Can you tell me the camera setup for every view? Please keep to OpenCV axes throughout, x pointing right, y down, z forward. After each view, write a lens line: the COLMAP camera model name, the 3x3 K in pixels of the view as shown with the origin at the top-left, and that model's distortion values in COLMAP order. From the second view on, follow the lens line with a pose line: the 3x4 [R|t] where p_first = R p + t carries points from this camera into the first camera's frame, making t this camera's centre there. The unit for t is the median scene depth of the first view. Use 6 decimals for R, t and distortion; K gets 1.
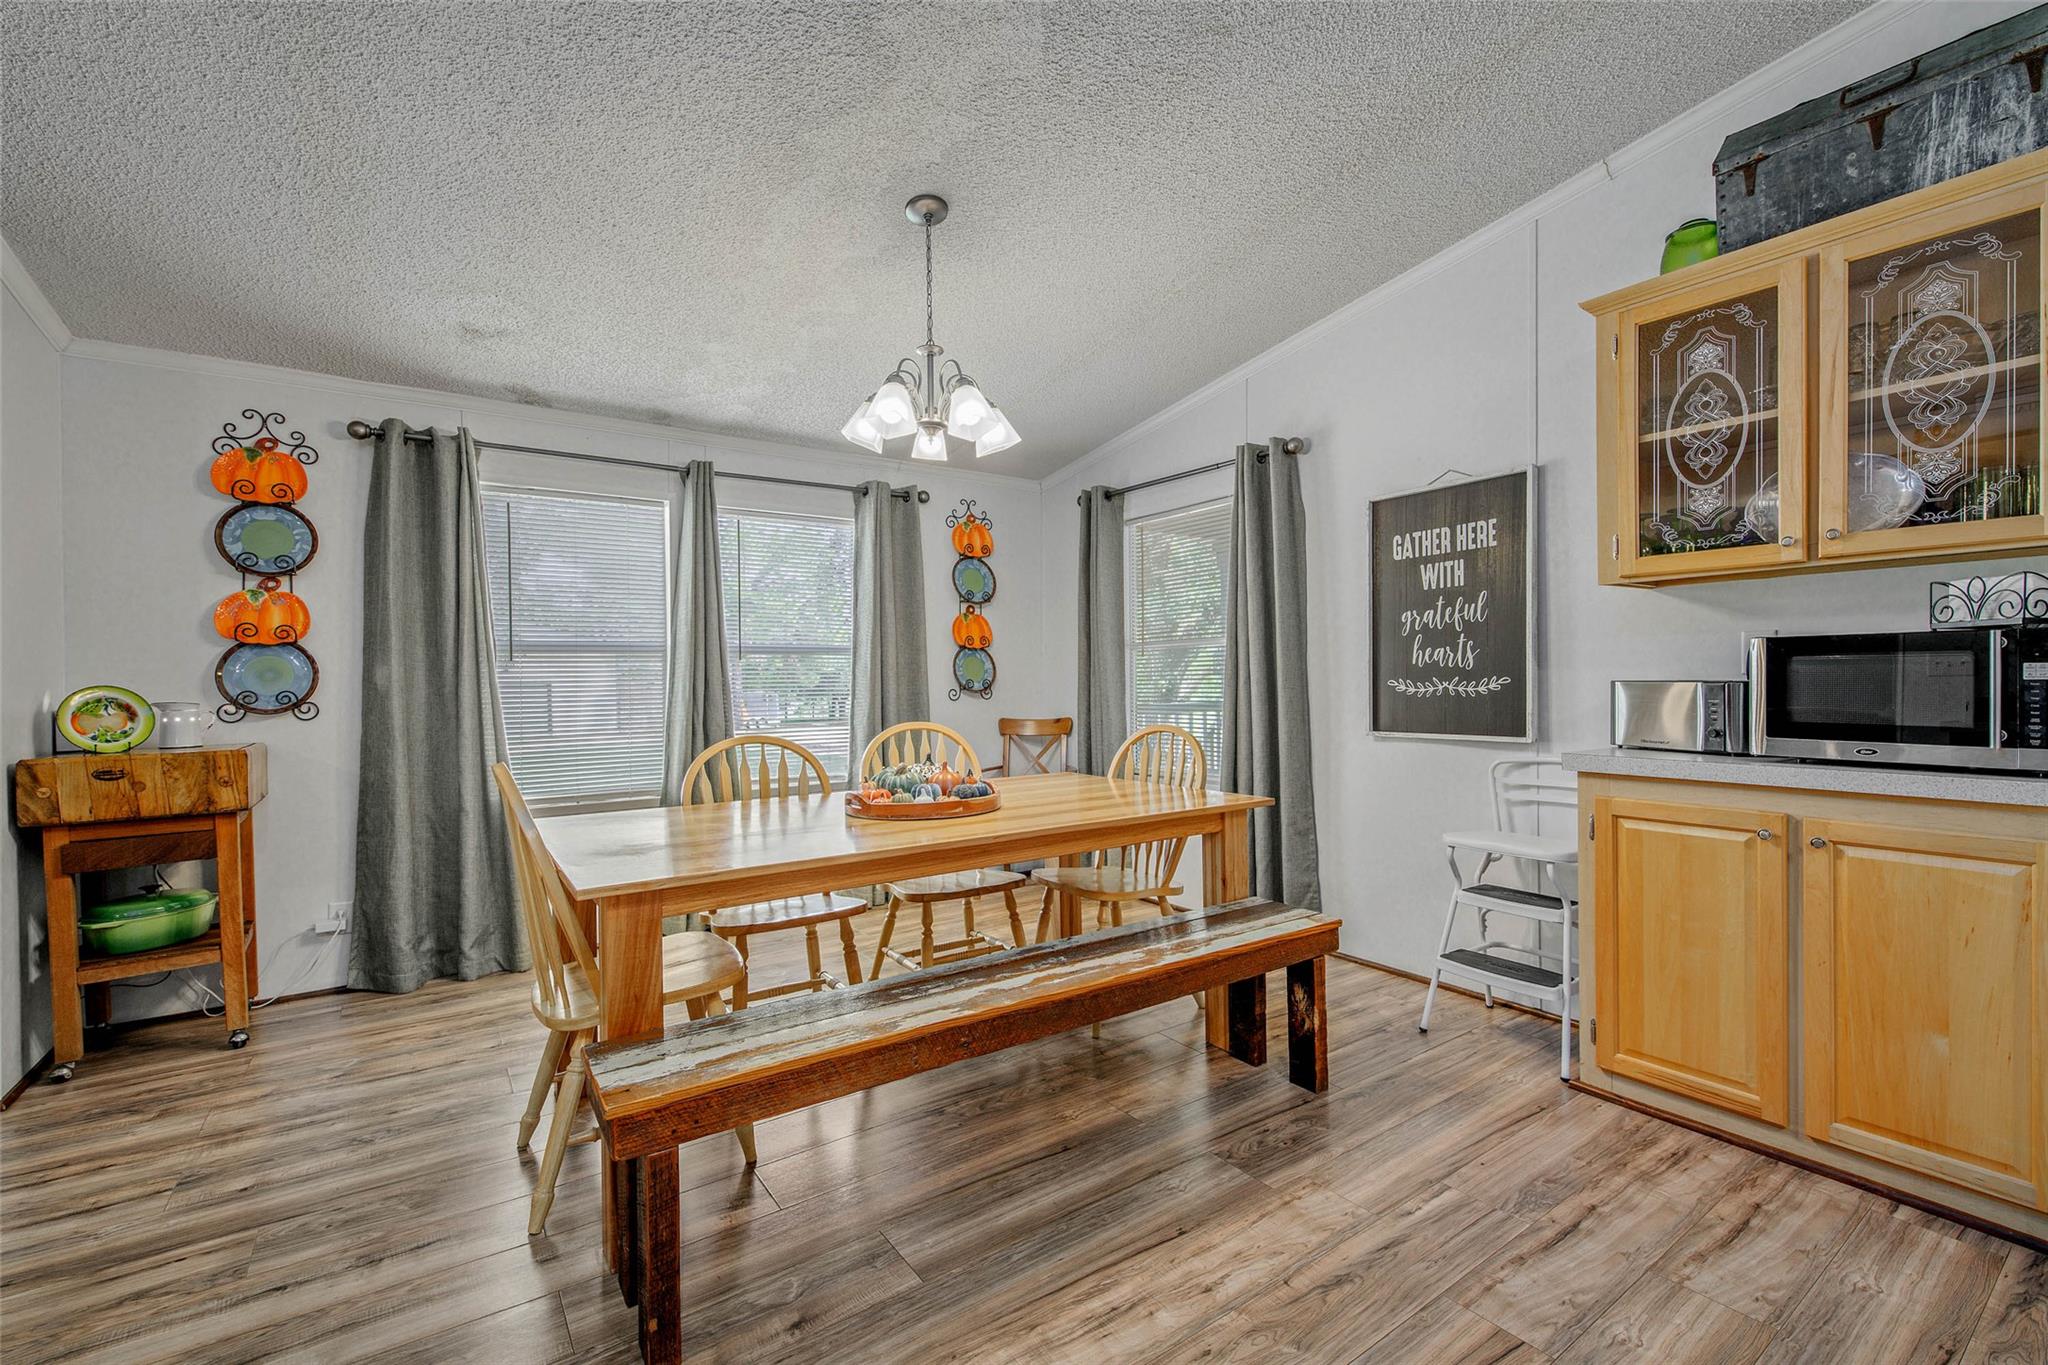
lens RADIAL K [[868.9, 0, 1020.7], [0, 868.9, 670.5], [0, 0, 1]] dist [0.014942, -0.007802]
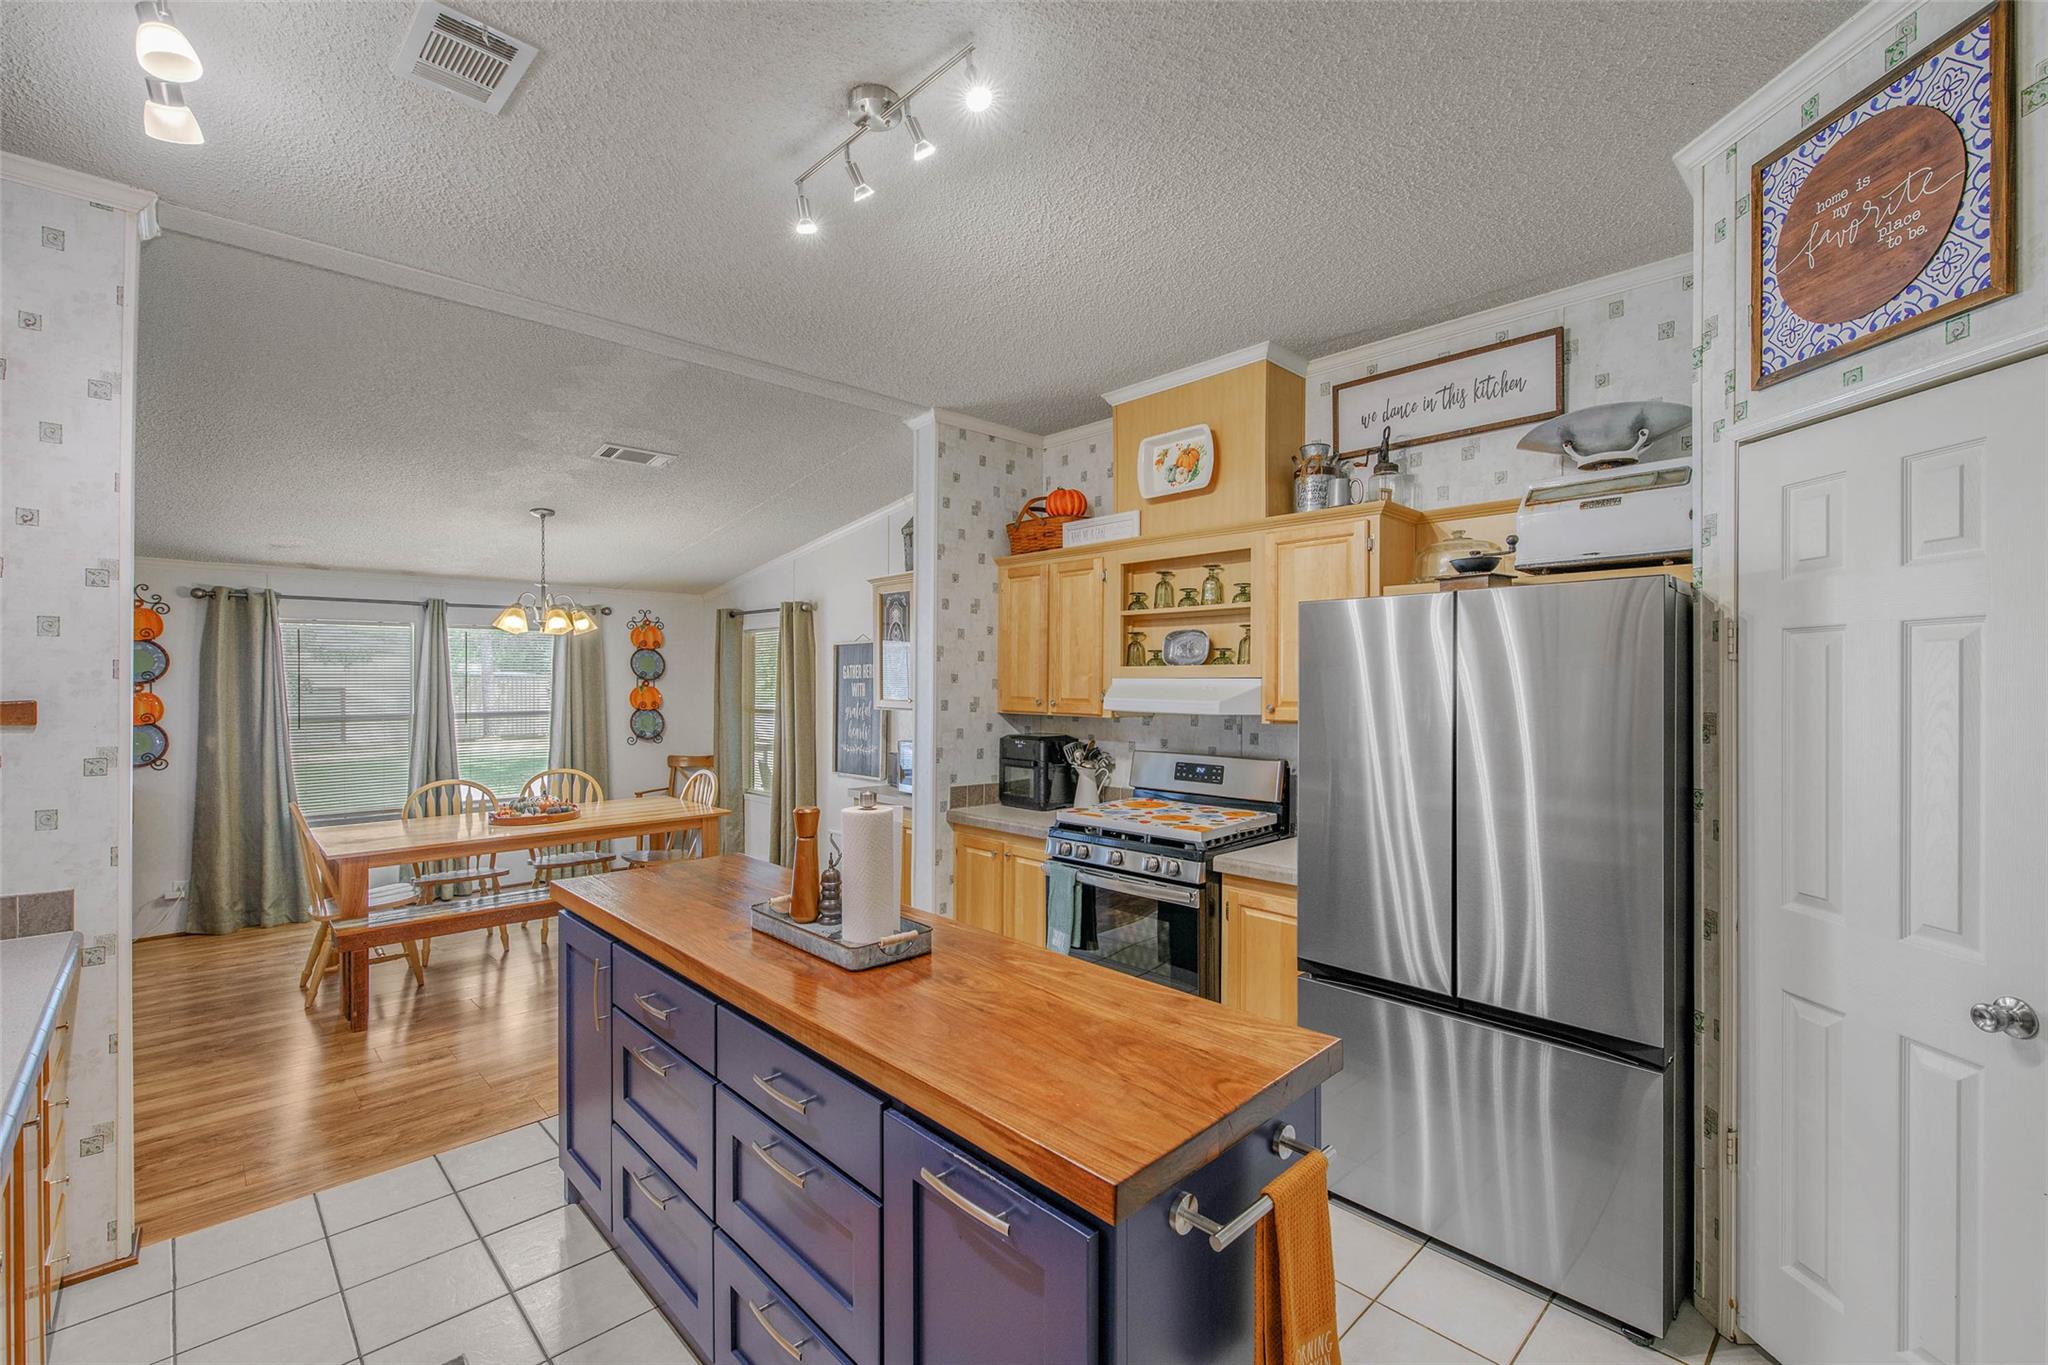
lens RADIAL K [[867.2, 0, 1033.4], [0, 867.2, 671.7], [0, 0, 1]] dist [0.003545, -0.006387]
pose [[0.984847, 0.012695, 0.172958, 0.505315], [-0.012570, 0.999919, -0.001821, -0.142183], [-0.172967, -0.000381, 0.984928, -0.865003]]
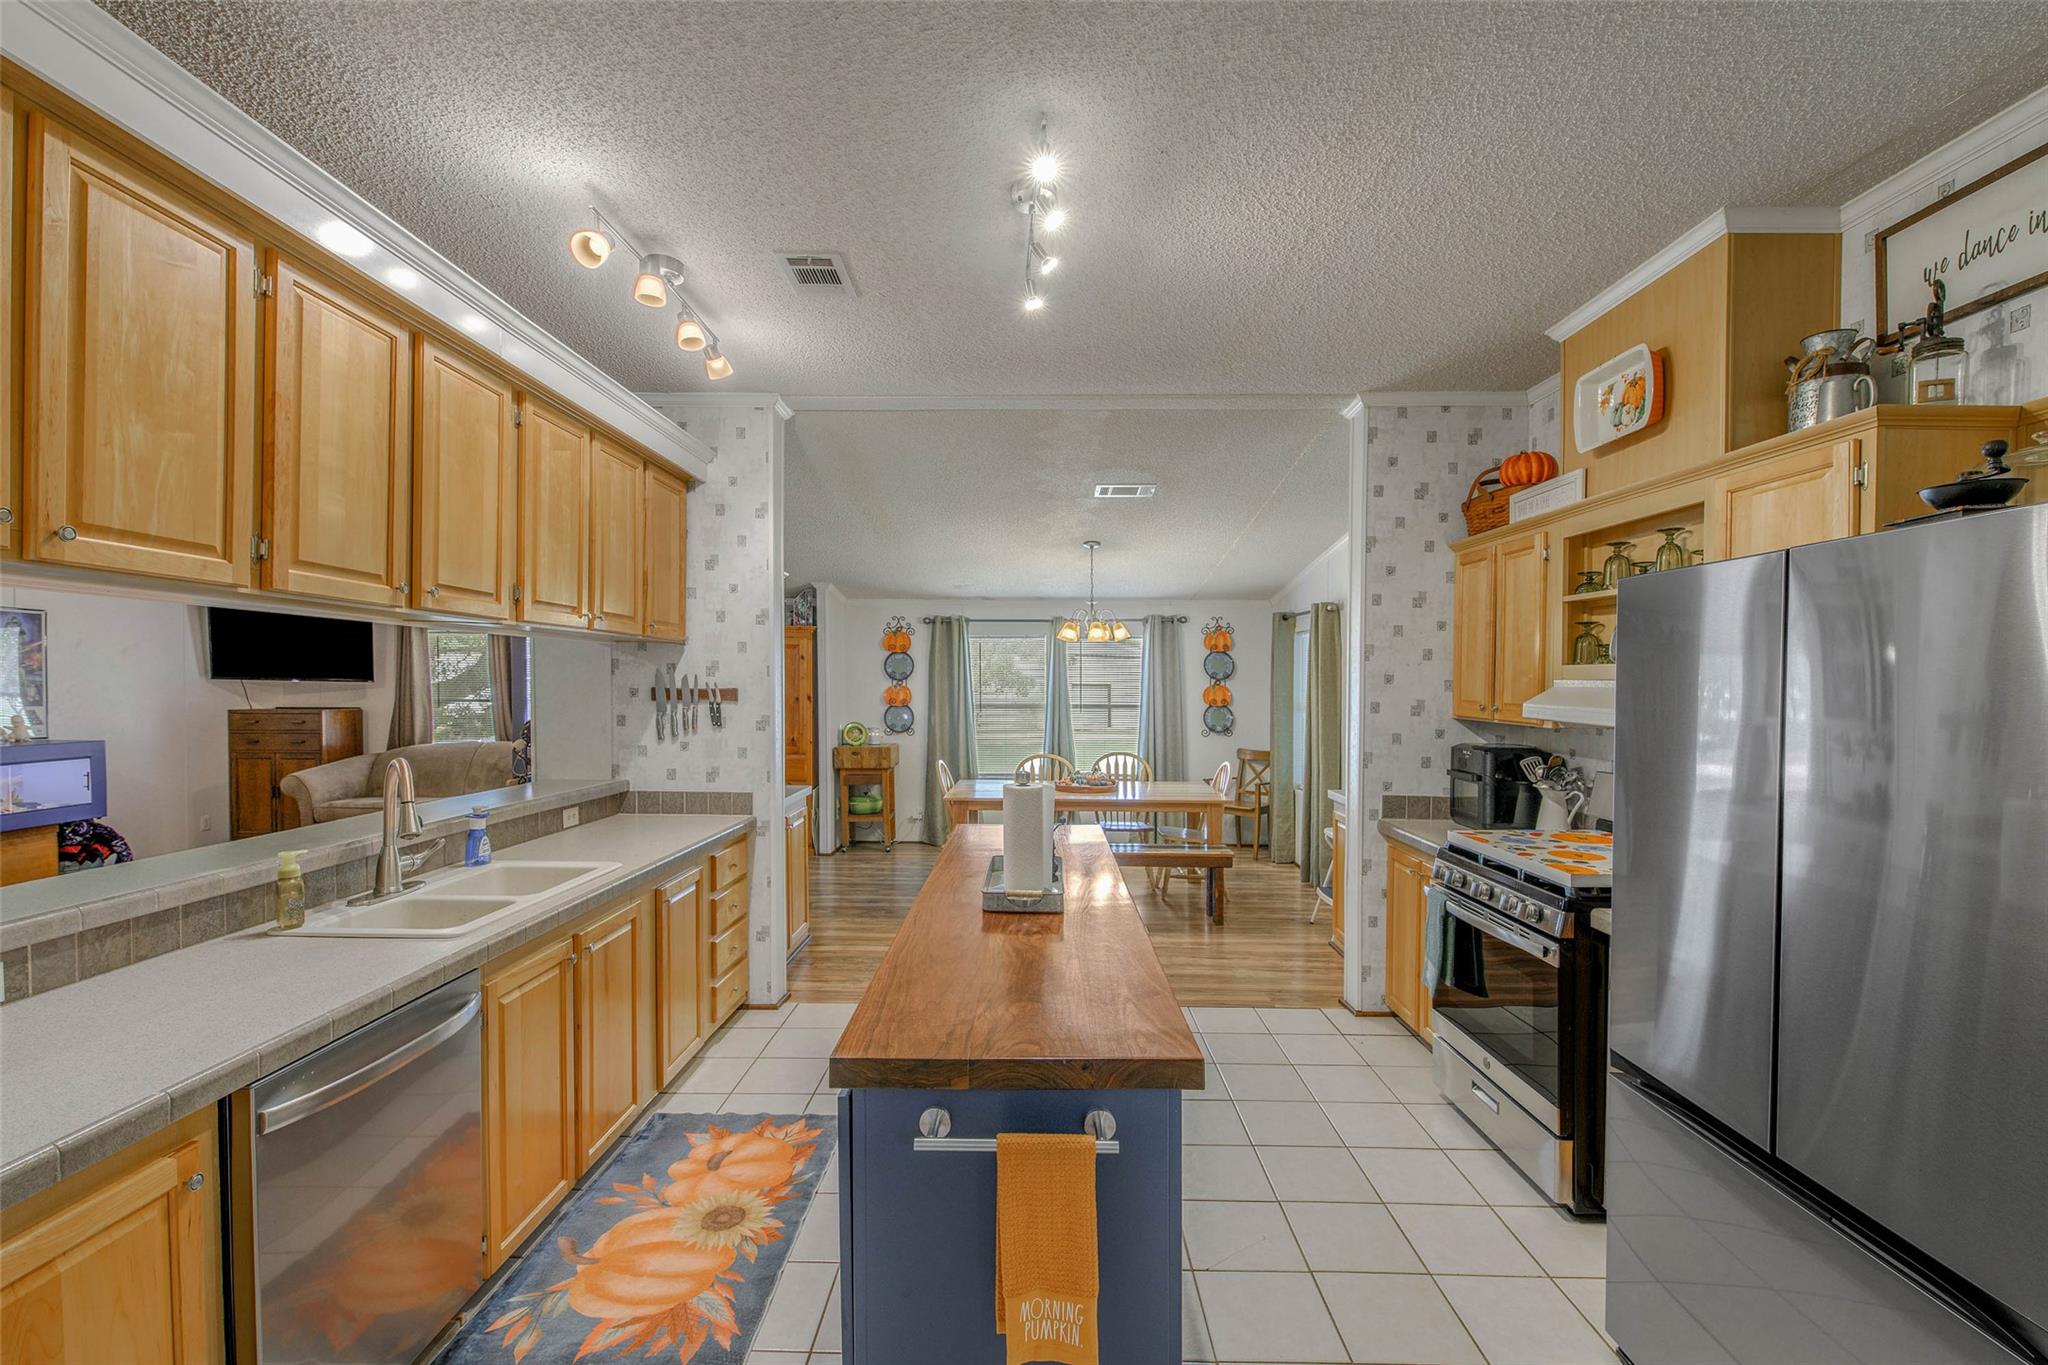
lens RADIAL K [[866.9, 0, 1024.5], [0, 866.9, 691.1], [0, 0, 1]] dist [-0.000064, -0.008595]
pose [[0.812472, 0.024562, -0.582483, 0.906586], [-0.009568, 0.999539, 0.028802, -0.146158], [0.582922, -0.017828, 0.812333, -0.841962]]
